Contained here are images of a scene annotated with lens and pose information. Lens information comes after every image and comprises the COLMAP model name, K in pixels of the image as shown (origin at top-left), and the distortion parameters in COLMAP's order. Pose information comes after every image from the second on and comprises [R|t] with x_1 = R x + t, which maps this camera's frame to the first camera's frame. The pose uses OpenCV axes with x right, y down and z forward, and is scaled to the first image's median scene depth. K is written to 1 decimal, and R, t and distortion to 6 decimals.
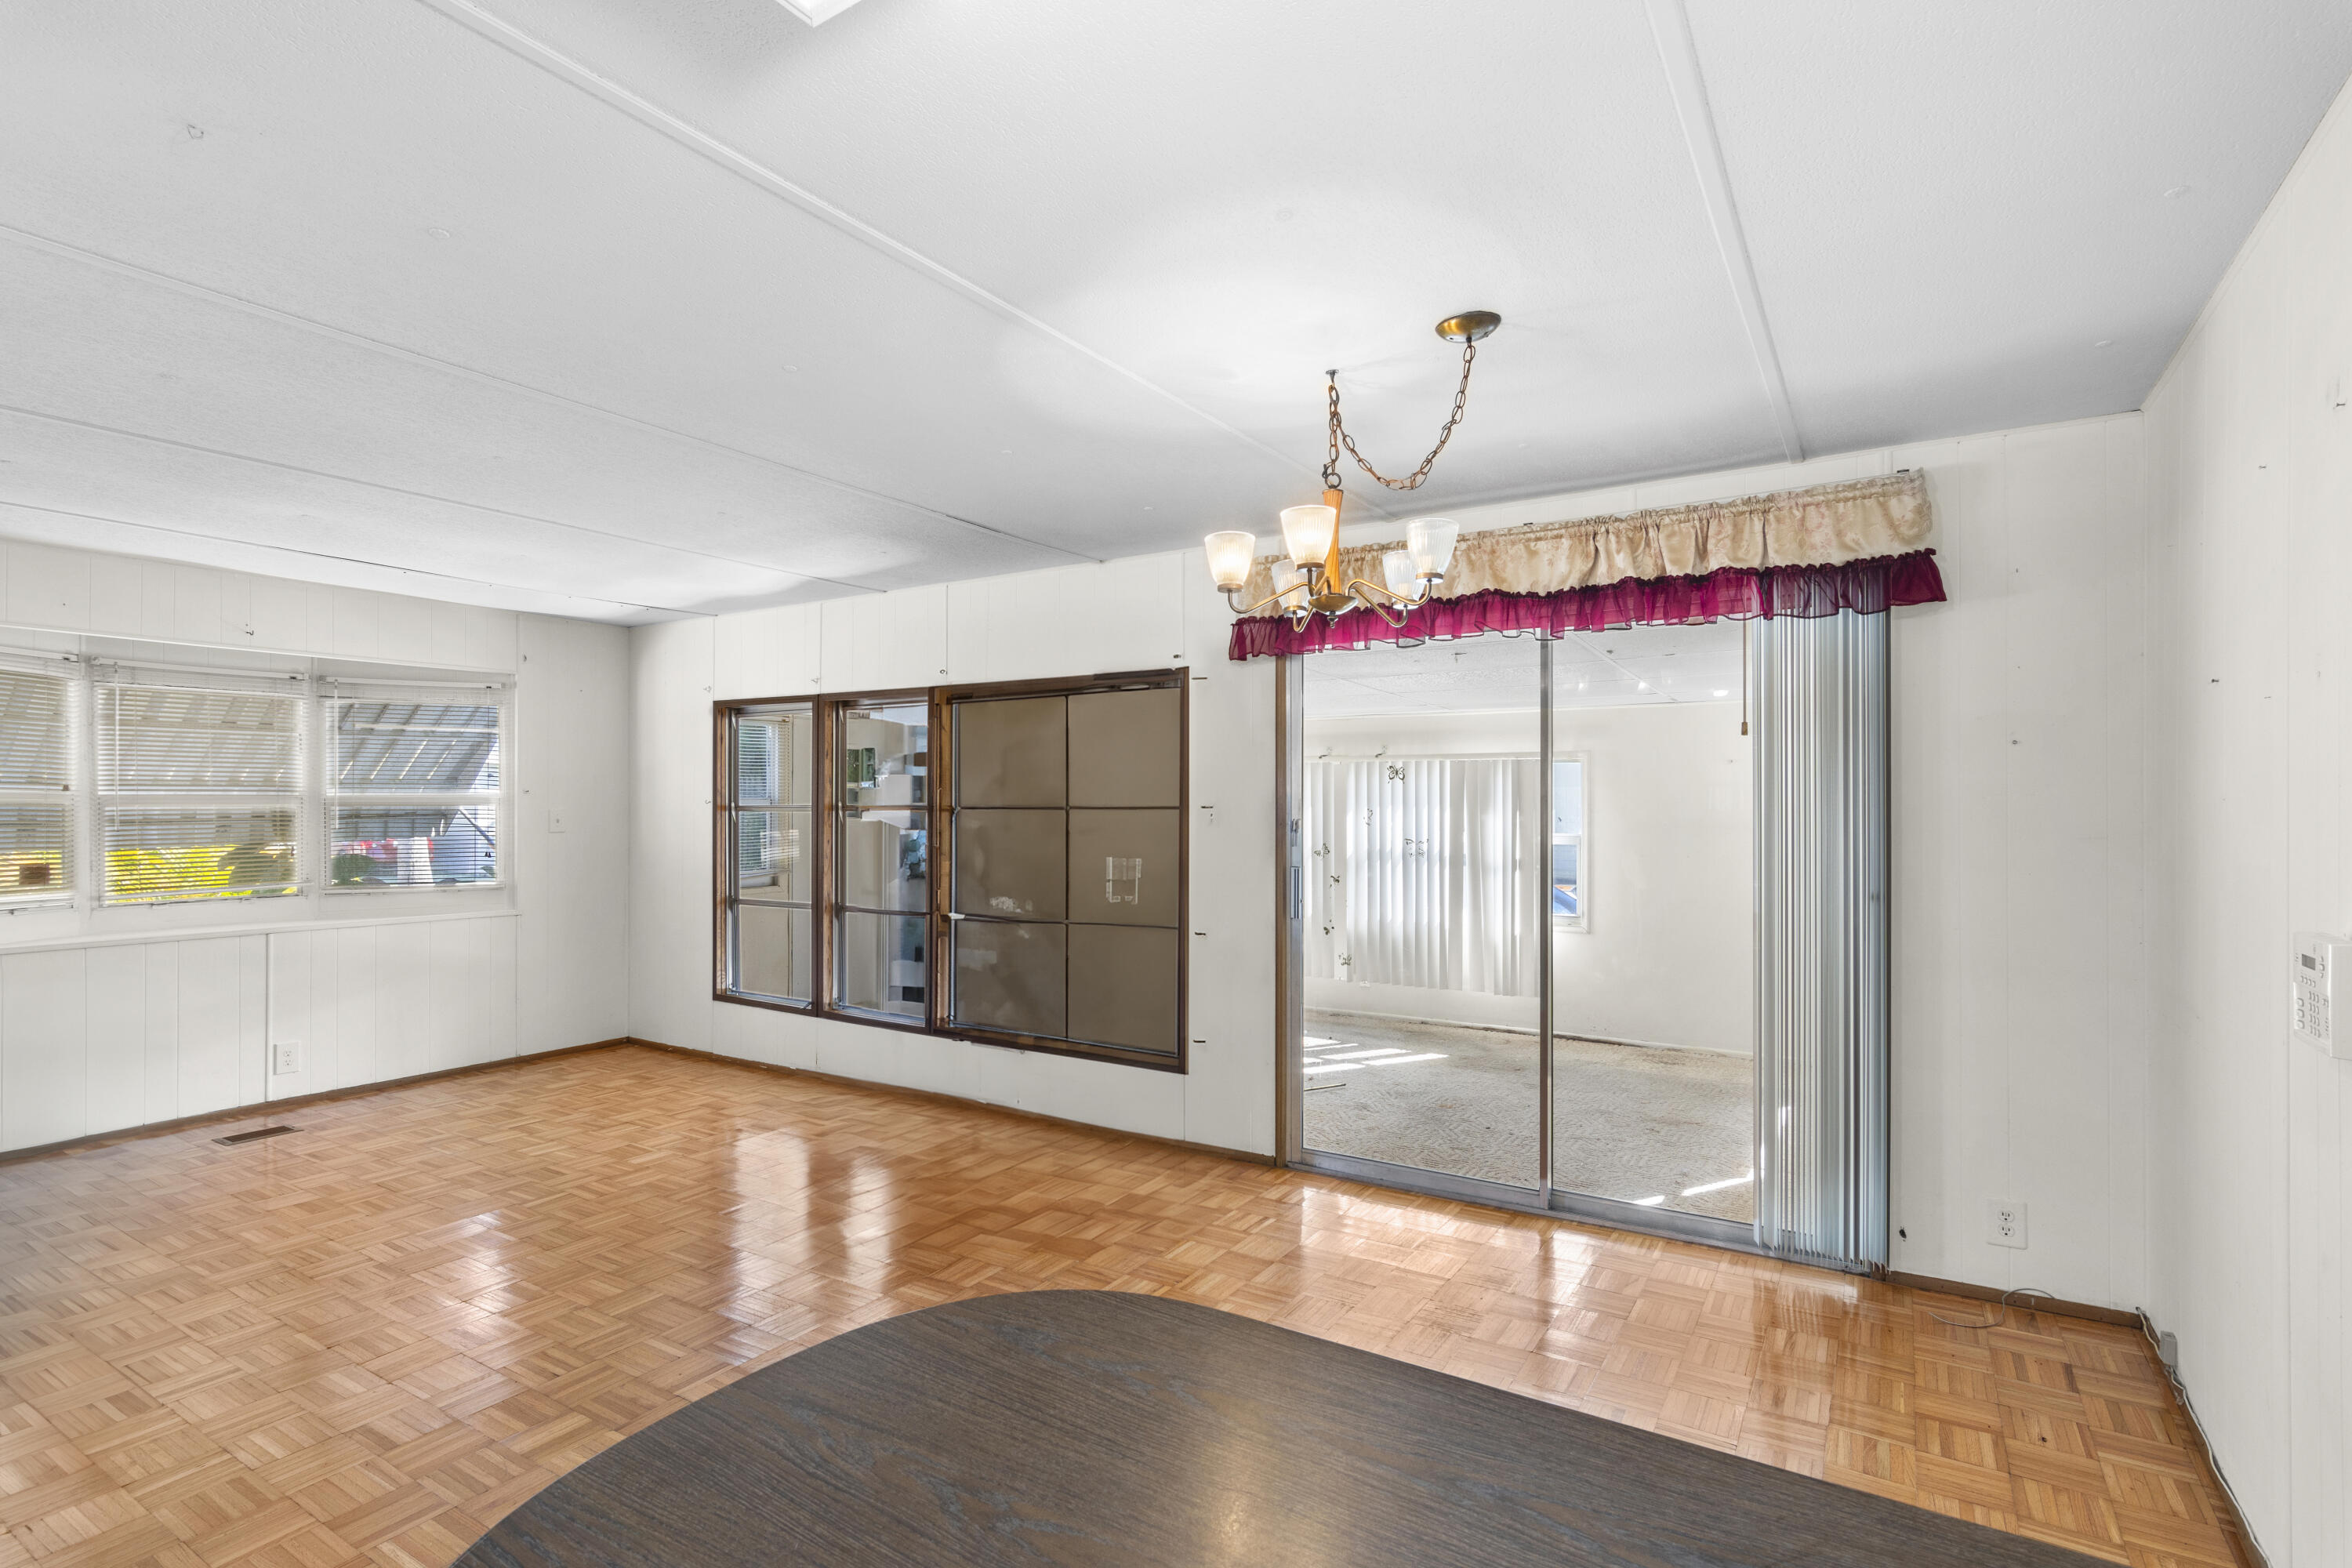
lens RADIAL K [[1160.2, 0, 1172.8], [0, 1160.2, 815.1], [0, 0, 1]] dist [-0.036398, -0.000312]
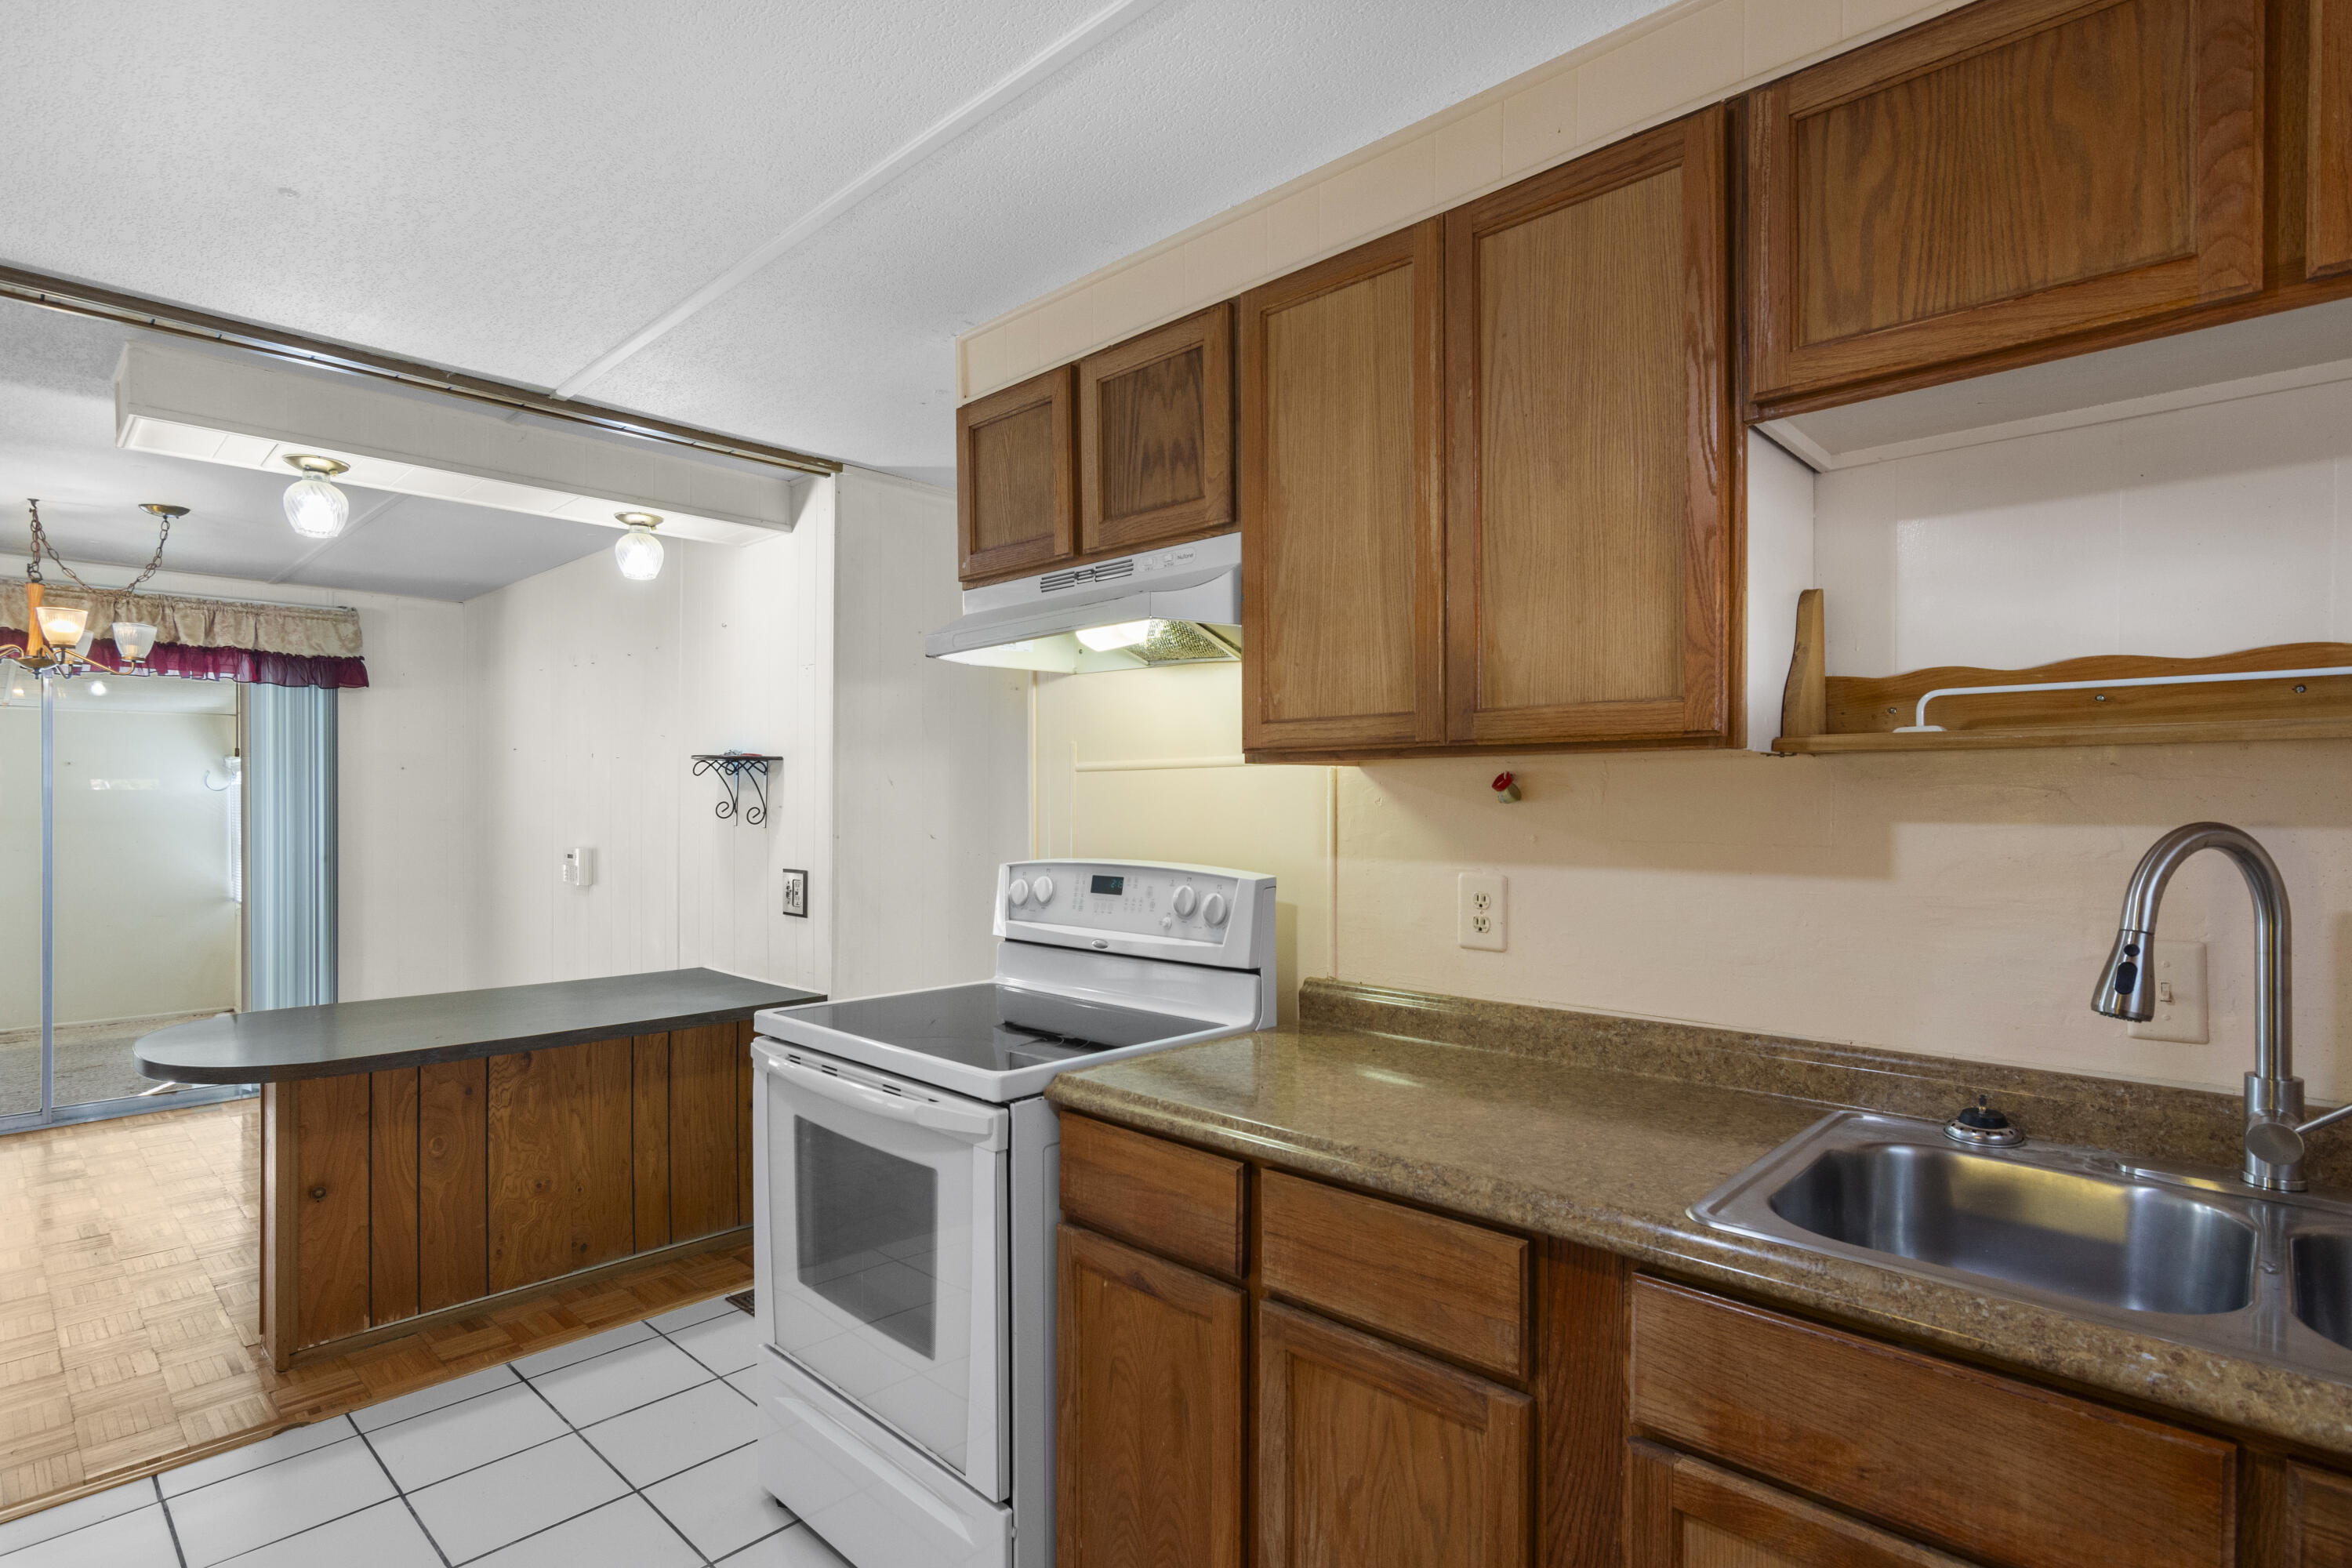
lens RADIAL K [[1160.2, 0, 1172.8], [0, 1160.2, 815.1], [0, 0, 1]] dist [-0.036398, -0.000312]
pose [[0.191074, -0.009728, 0.981527, -0.800815], [0.003400, 0.999951, 0.009249, 0.000944], [-0.981570, 0.001570, 0.191098, -0.552727]]
